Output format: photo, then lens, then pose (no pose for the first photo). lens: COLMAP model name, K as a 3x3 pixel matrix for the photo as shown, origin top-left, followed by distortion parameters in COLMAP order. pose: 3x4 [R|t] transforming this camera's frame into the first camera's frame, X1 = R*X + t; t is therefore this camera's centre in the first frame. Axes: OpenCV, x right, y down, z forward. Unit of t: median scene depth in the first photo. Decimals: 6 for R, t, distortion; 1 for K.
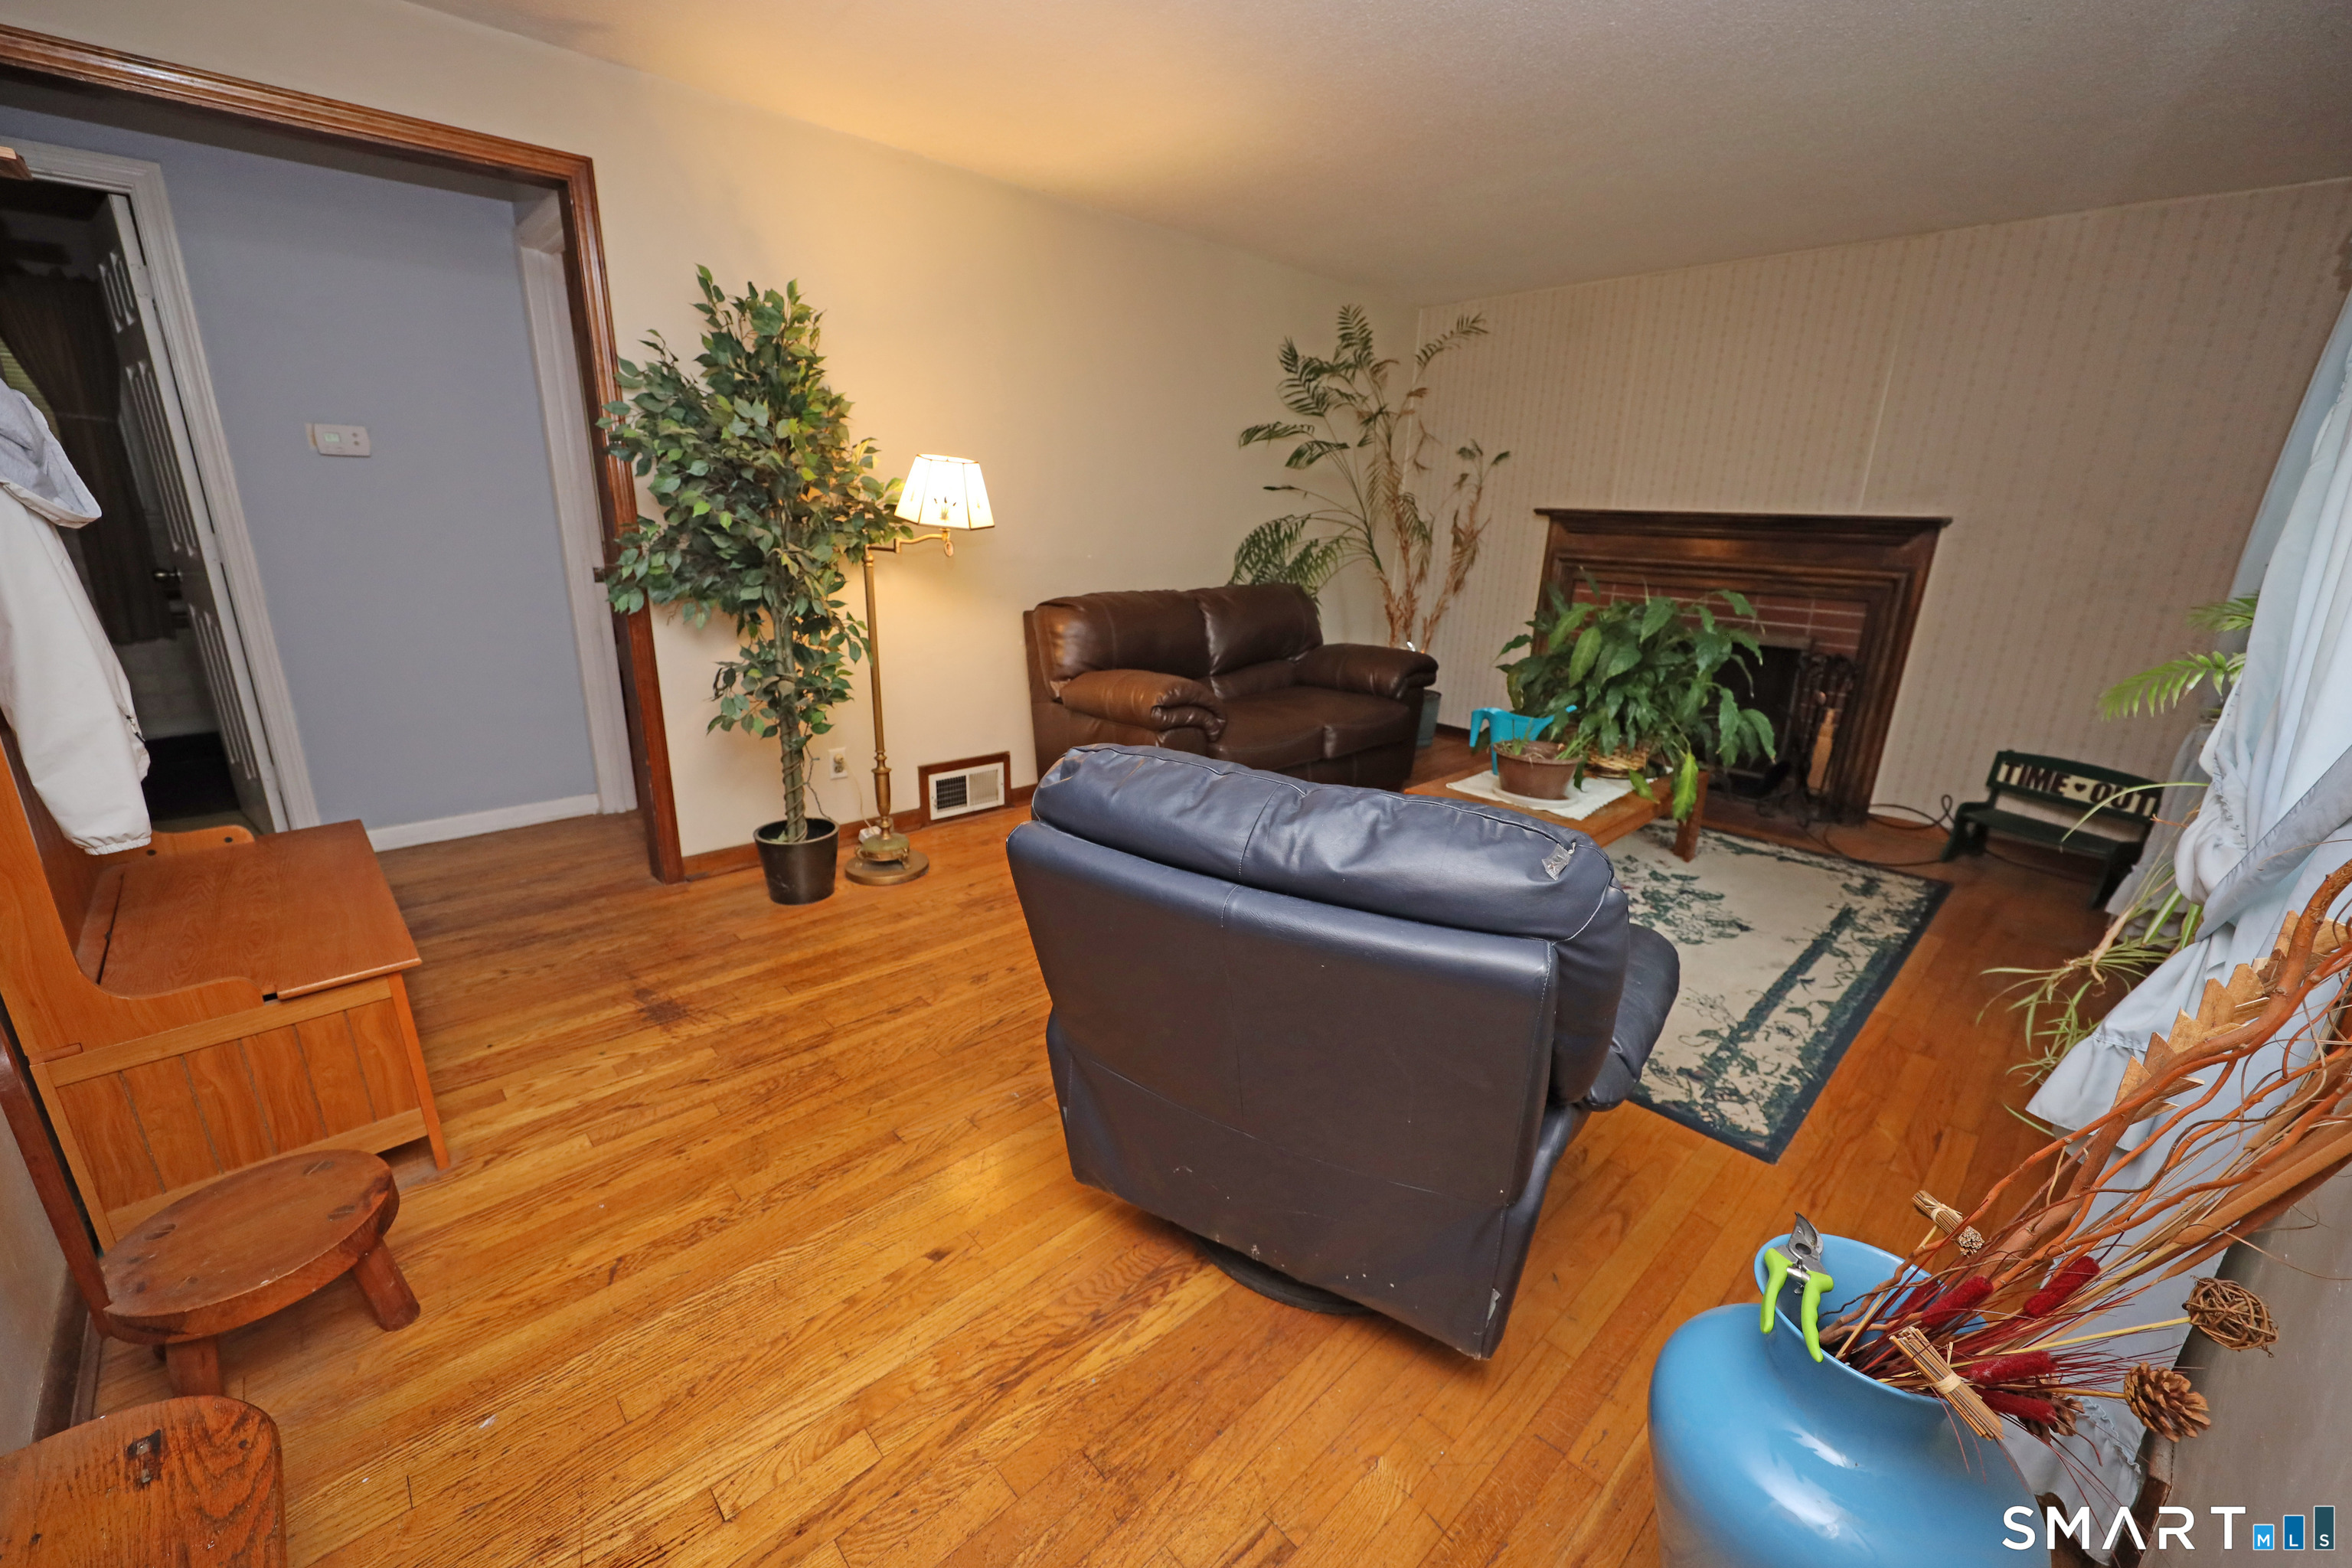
lens RADIAL K [[940.7, 0, 1179.9], [0, 940.7, 788.9], [0, 0, 1]] dist [-0.003013, -0.000188]
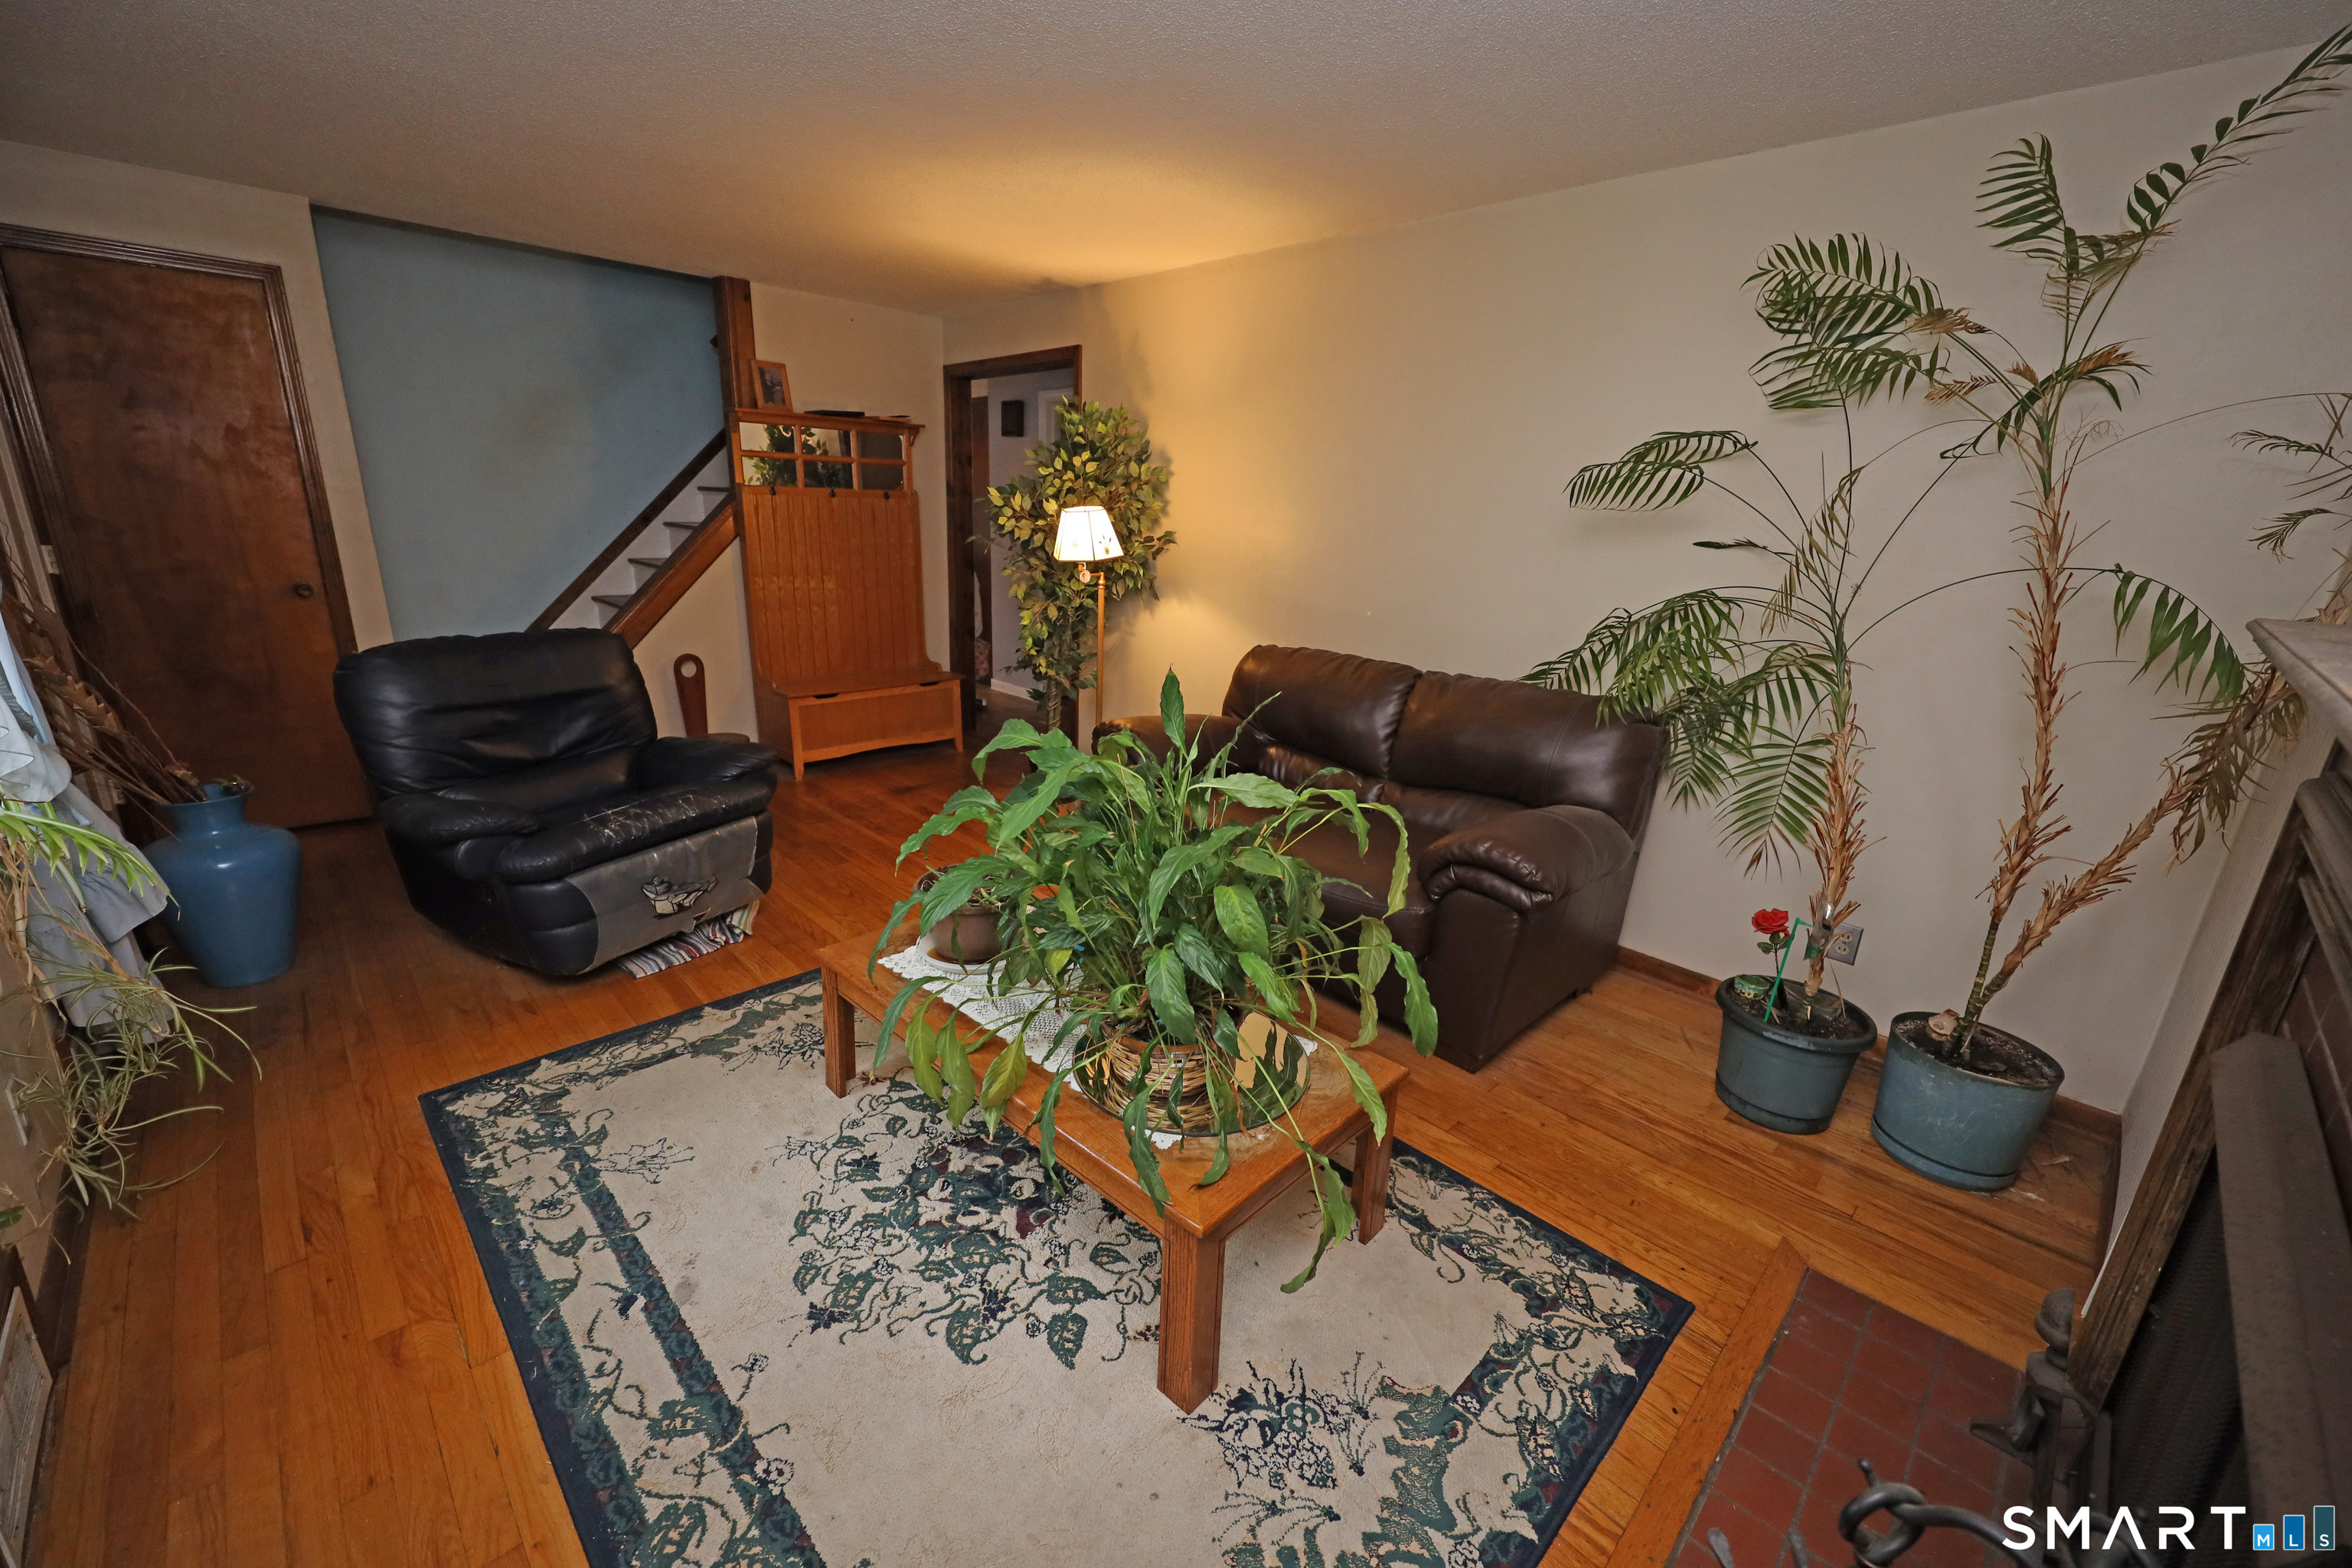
lens RADIAL K [[940.7, 0, 1180.0], [0, 940.7, 788.2], [0, 0, 1]] dist [-0.003013, -0.000188]
pose [[0.016321, 0.260736, -0.965272, 1.228217], [-0.329164, 0.912988, 0.241048, -0.388271], [0.944132, 0.313799, 0.100726, 1.221348]]
